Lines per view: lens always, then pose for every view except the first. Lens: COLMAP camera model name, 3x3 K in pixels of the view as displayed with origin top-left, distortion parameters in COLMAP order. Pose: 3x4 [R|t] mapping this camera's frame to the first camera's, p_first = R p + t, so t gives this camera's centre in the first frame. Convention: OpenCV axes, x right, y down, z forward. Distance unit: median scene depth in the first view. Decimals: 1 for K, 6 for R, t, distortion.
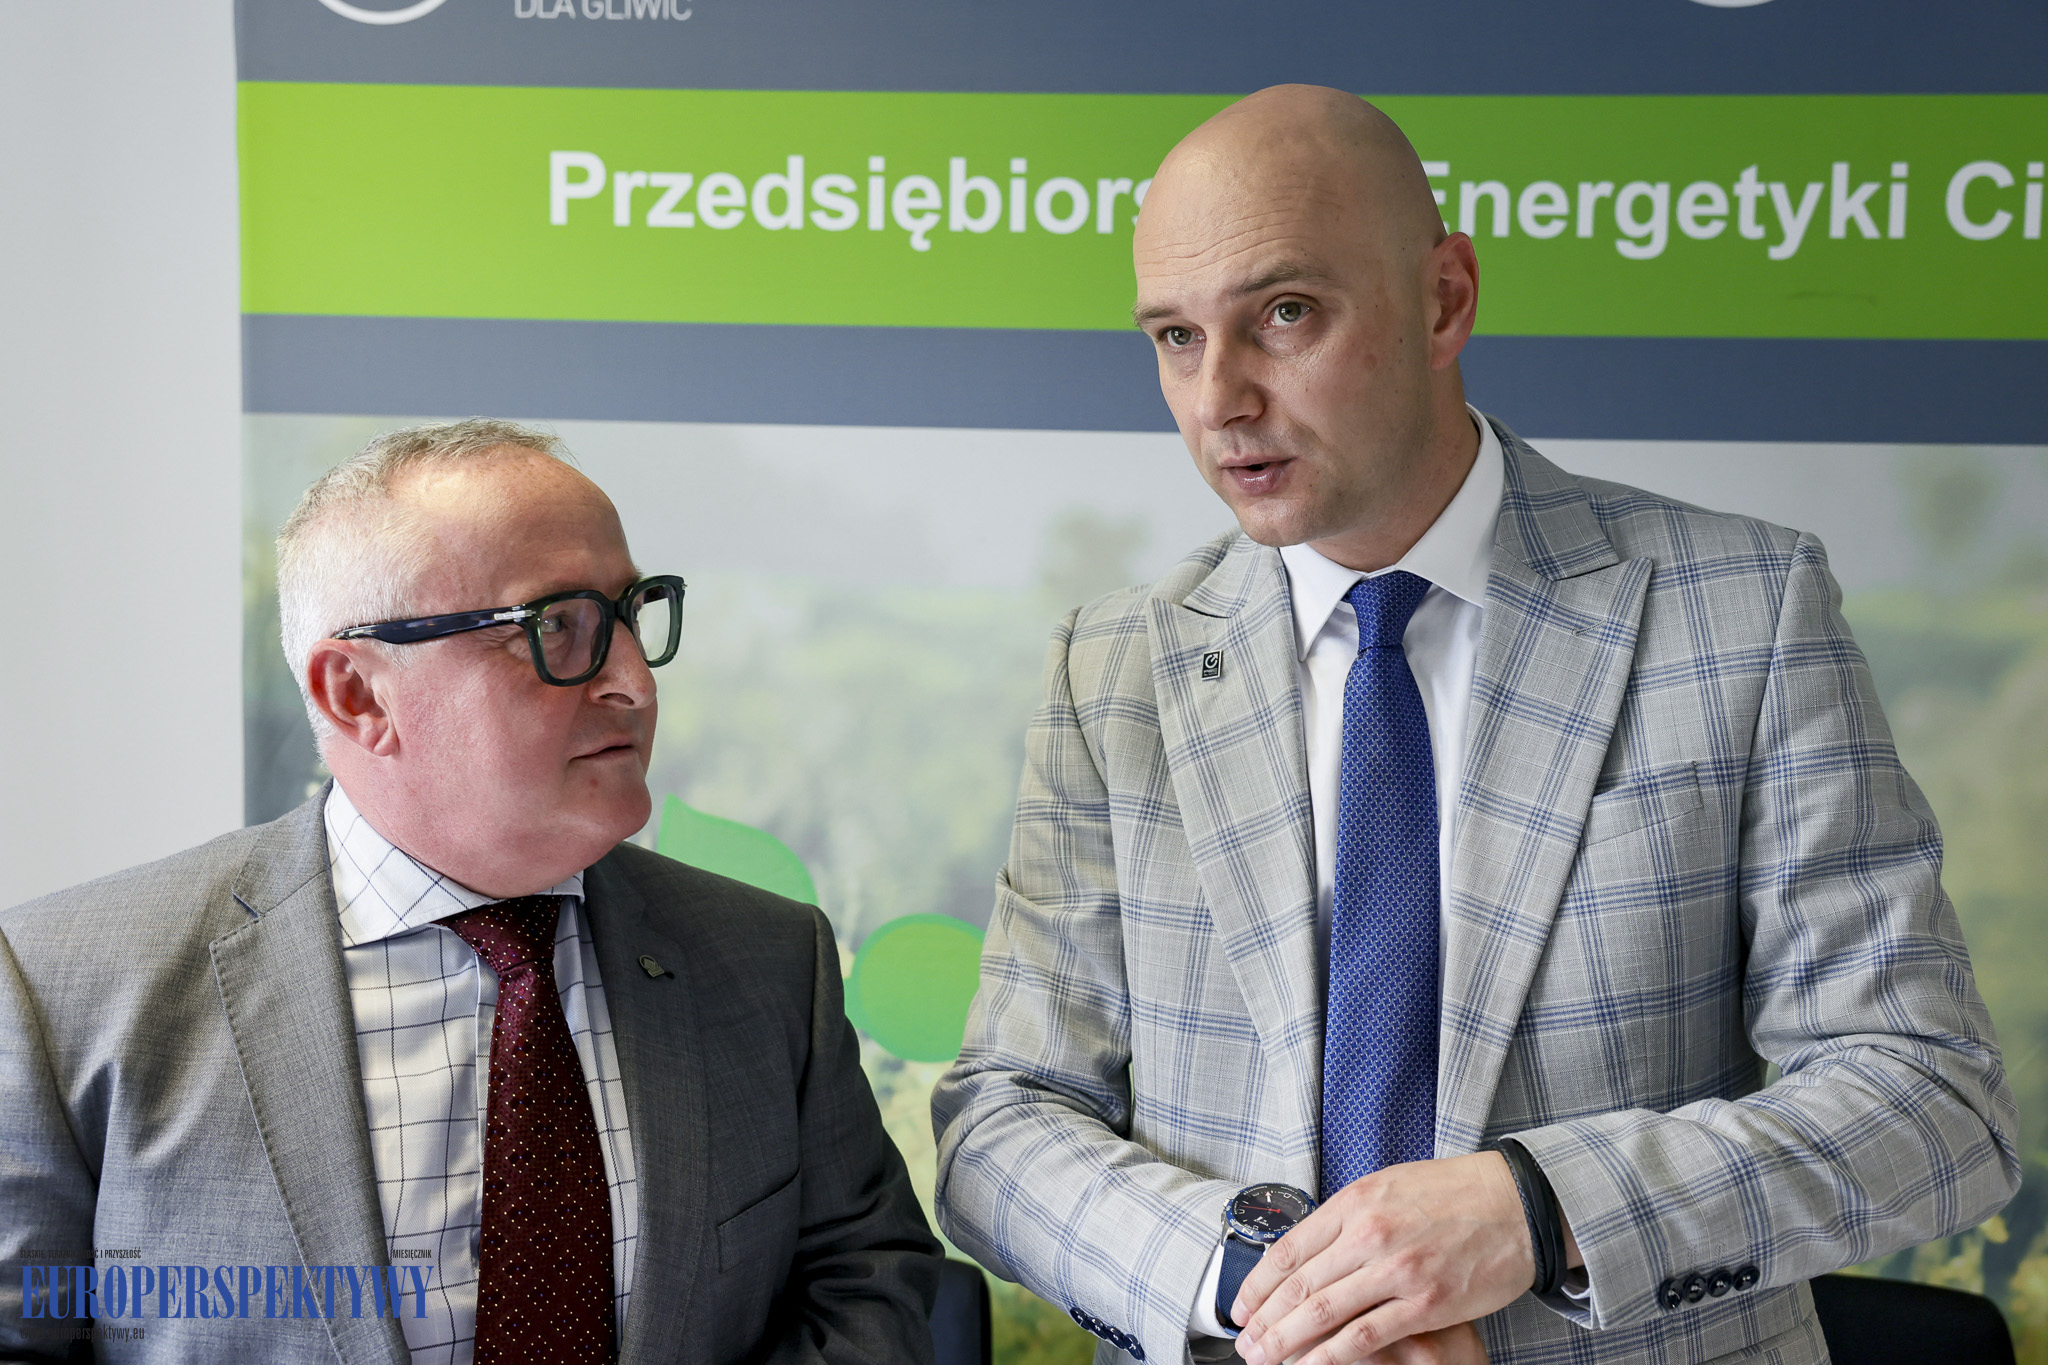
lens RADIAL K [[2734.0, 0, 1024.0], [0, 2734.0, 682.5], [0, 0, 1]] dist [0.056249, 0.074702]
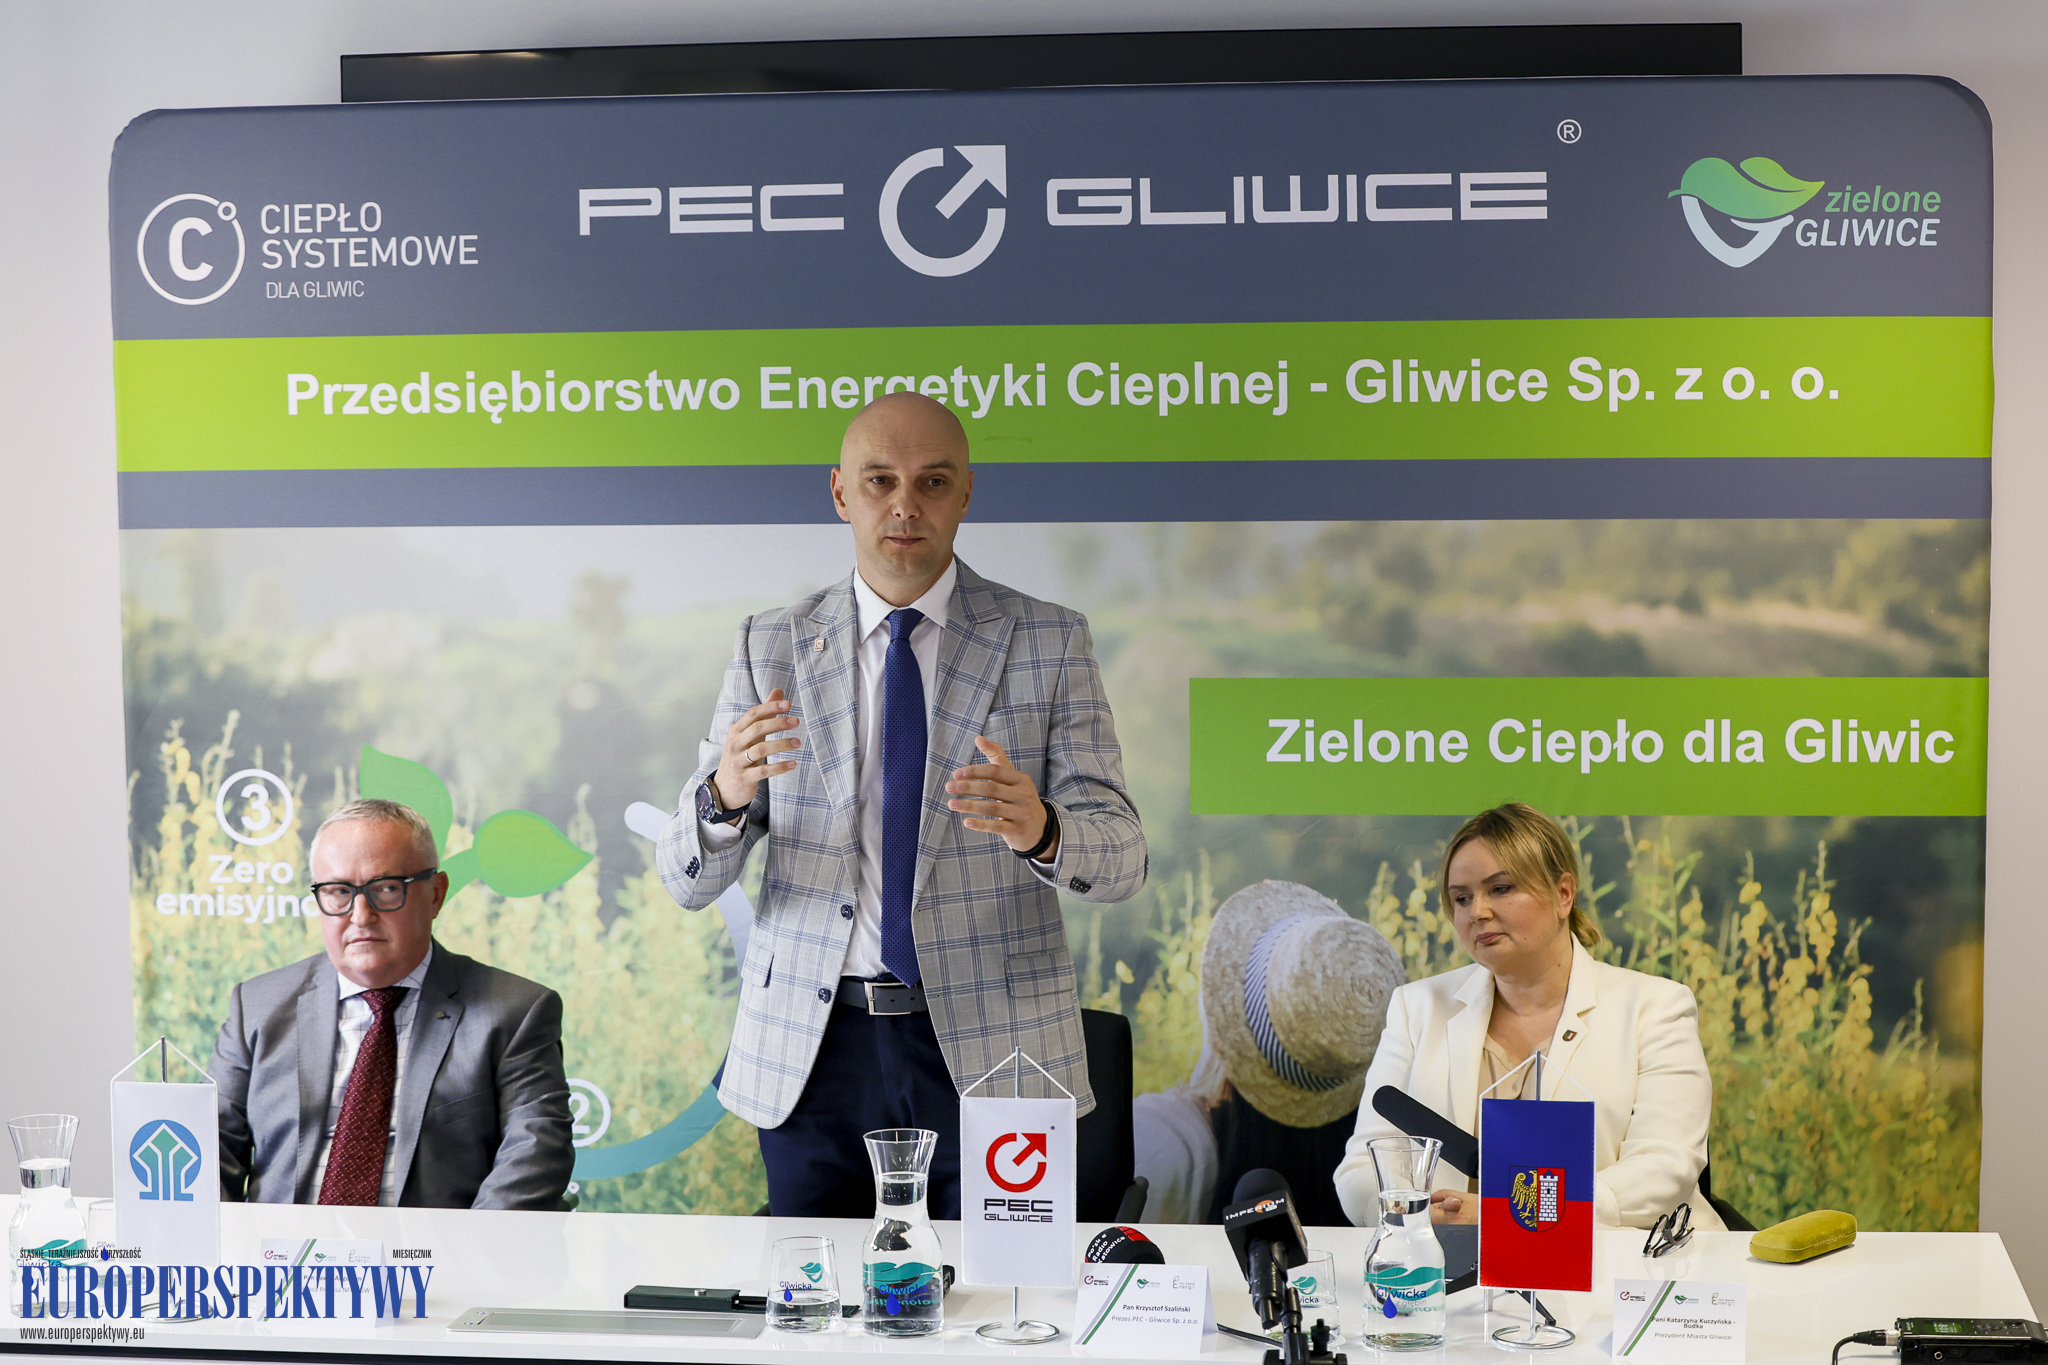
lens RADIAL K [[4625.2, 0, 931.4], [0, 4625.2, 852.3], [0, 0, 1]] dist [-0.265897, 0.163652]
pose [[0.995355, -0.021185, -0.093915, 0.500883], [0.025089, 0.998861, 0.040583, 0.000936], [0.092948, -0.042751, 0.994753, -1.868081]]
